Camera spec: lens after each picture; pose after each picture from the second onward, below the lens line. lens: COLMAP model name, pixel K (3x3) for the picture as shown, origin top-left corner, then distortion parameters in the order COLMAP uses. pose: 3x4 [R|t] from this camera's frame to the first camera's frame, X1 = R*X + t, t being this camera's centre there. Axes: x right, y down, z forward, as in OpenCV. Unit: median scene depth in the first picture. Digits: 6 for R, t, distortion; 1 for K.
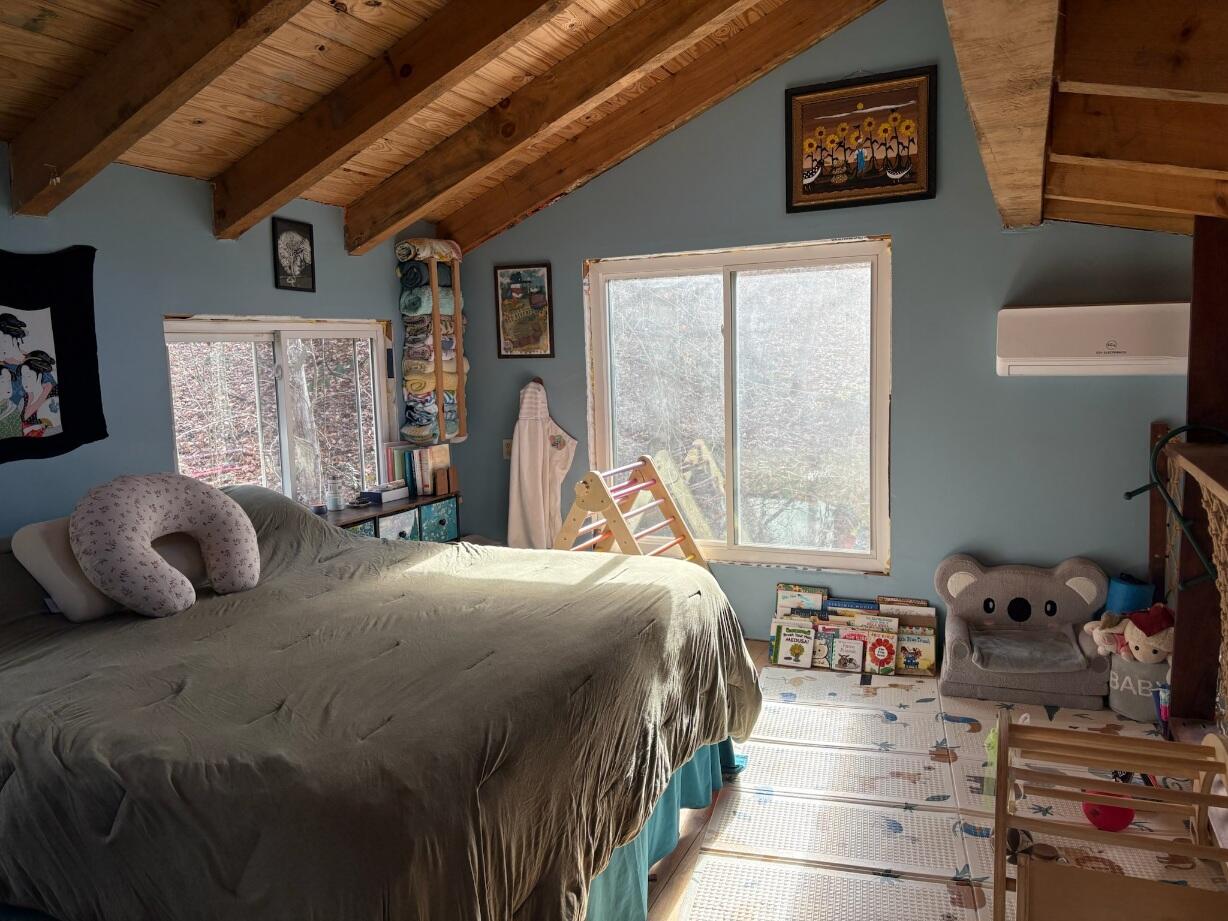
lens RADIAL K [[906.2, 0, 616.8], [0, 906.2, 456.6], [0, 0, 1]] dist [0.014680, -0.000119]
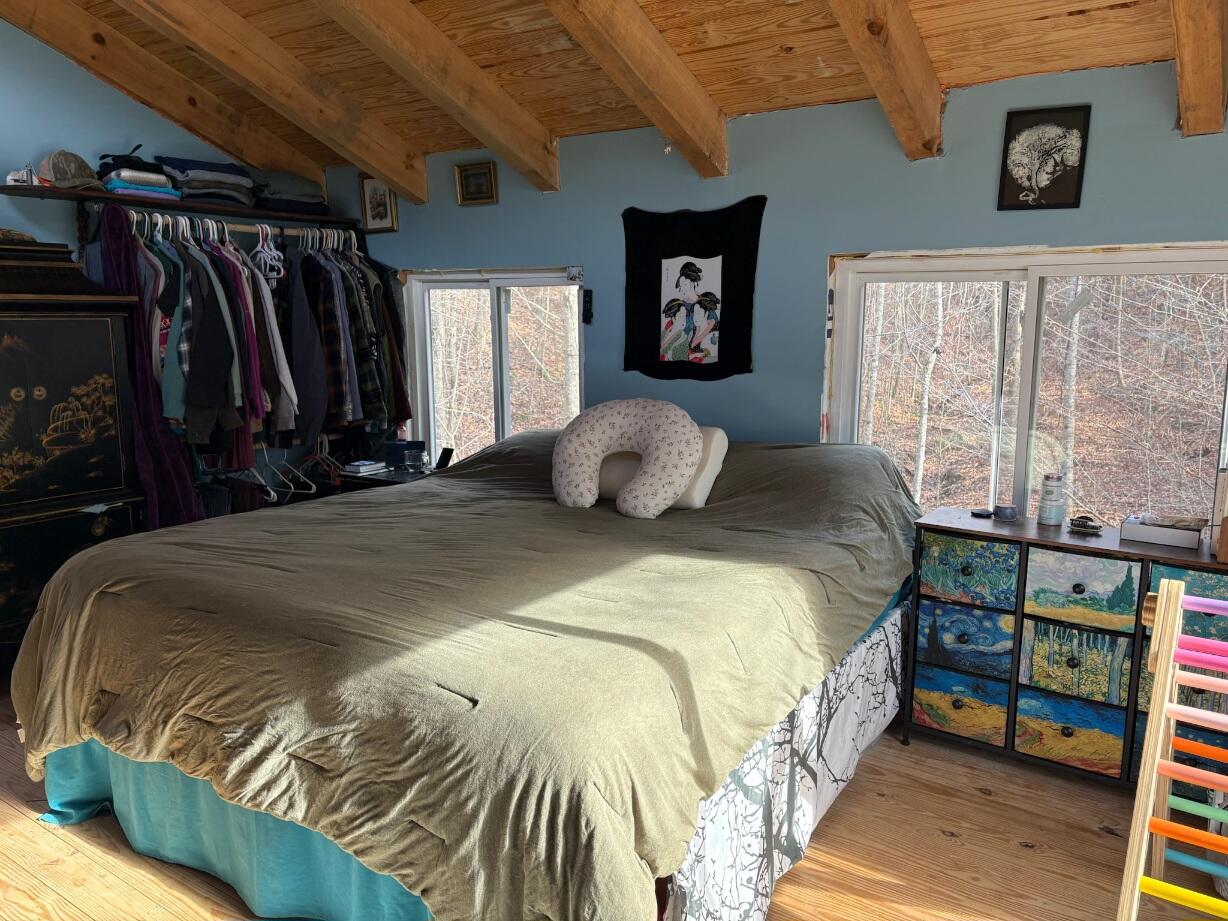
lens RADIAL K [[906.2, 0, 614.5], [0, 906.2, 466.4], [0, 0, 1]] dist [0.014680, -0.000119]
pose [[-0.179991, 0.194588, -0.964230, 0.588495], [-0.115379, 0.969296, 0.217148, -0.137039], [0.976878, 0.150336, -0.152013, 1.080495]]
